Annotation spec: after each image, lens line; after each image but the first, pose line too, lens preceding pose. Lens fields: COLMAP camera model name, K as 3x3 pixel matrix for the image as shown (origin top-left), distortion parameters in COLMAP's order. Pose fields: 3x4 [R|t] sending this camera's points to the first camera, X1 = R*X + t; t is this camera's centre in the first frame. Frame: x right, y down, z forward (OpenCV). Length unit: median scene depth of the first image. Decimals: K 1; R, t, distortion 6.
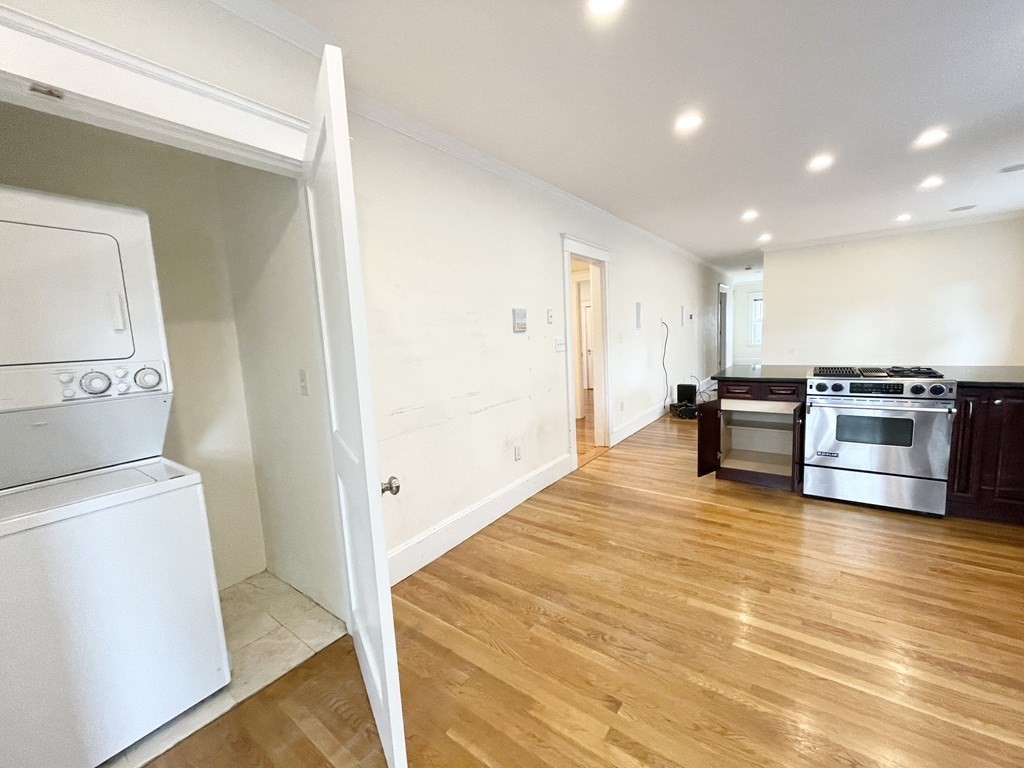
lens RADIAL K [[410.7, 0, 513.3], [0, 410.7, 385.4], [0, 0, 1]] dist [-0.006868, 0.000825]
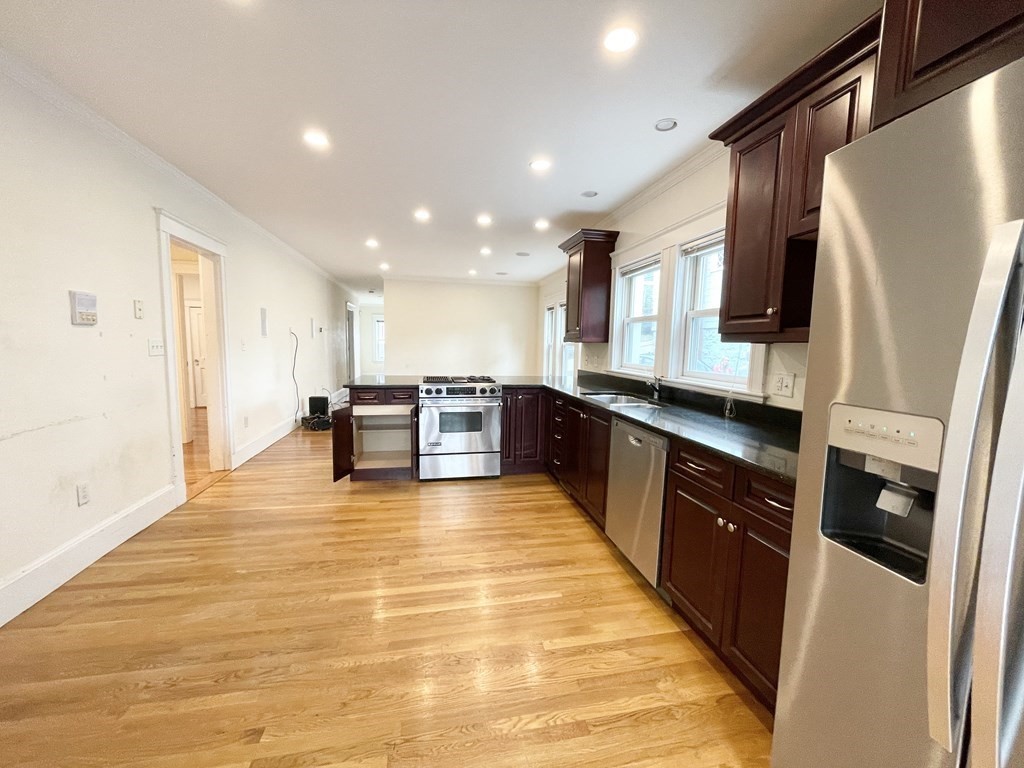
lens RADIAL K [[410.7, 0, 510.8], [0, 410.7, 385.8], [0, 0, 1]] dist [-0.006868, 0.000825]
pose [[0.665707, -0.010823, 0.746135, -0.023386], [0.040367, 0.998953, -0.021525, 0.024554], [-0.745121, 0.044449, 0.665447, -0.033068]]
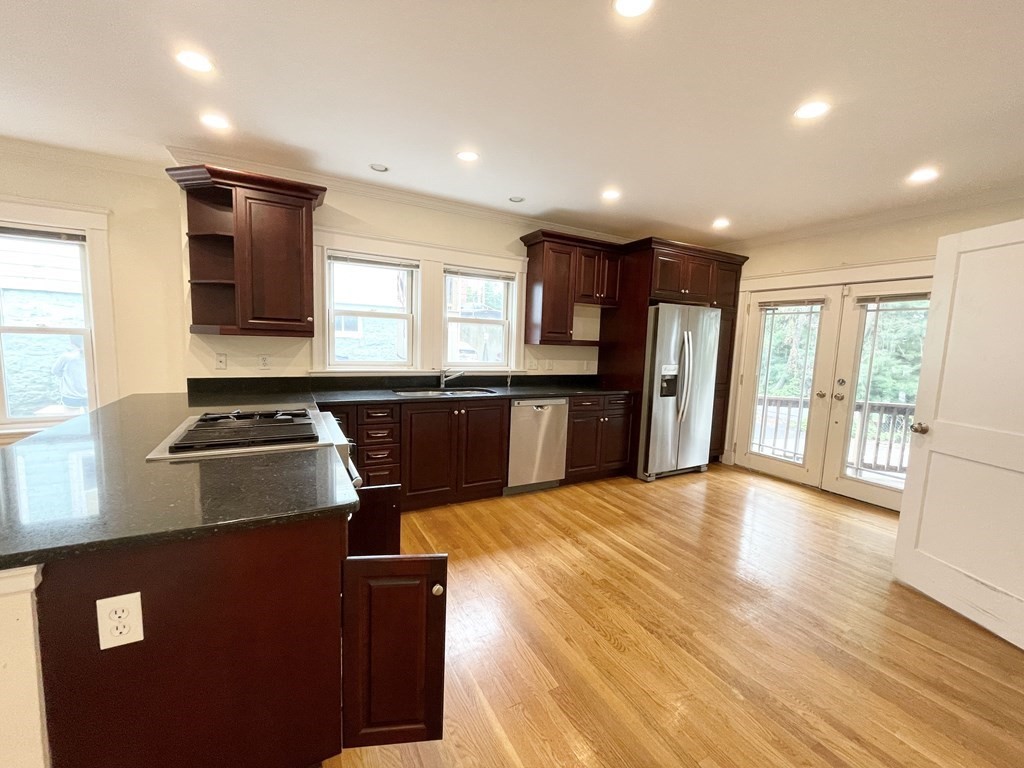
lens RADIAL K [[410.7, 0, 507.7], [0, 410.7, 380.0], [0, 0, 1]] dist [-0.006868, 0.000825]
pose [[-0.903474, -0.026654, 0.427814, 0.279873], [0.064592, 0.978202, 0.197353, -0.221195], [-0.423749, 0.205936, -0.882059, 1.477931]]
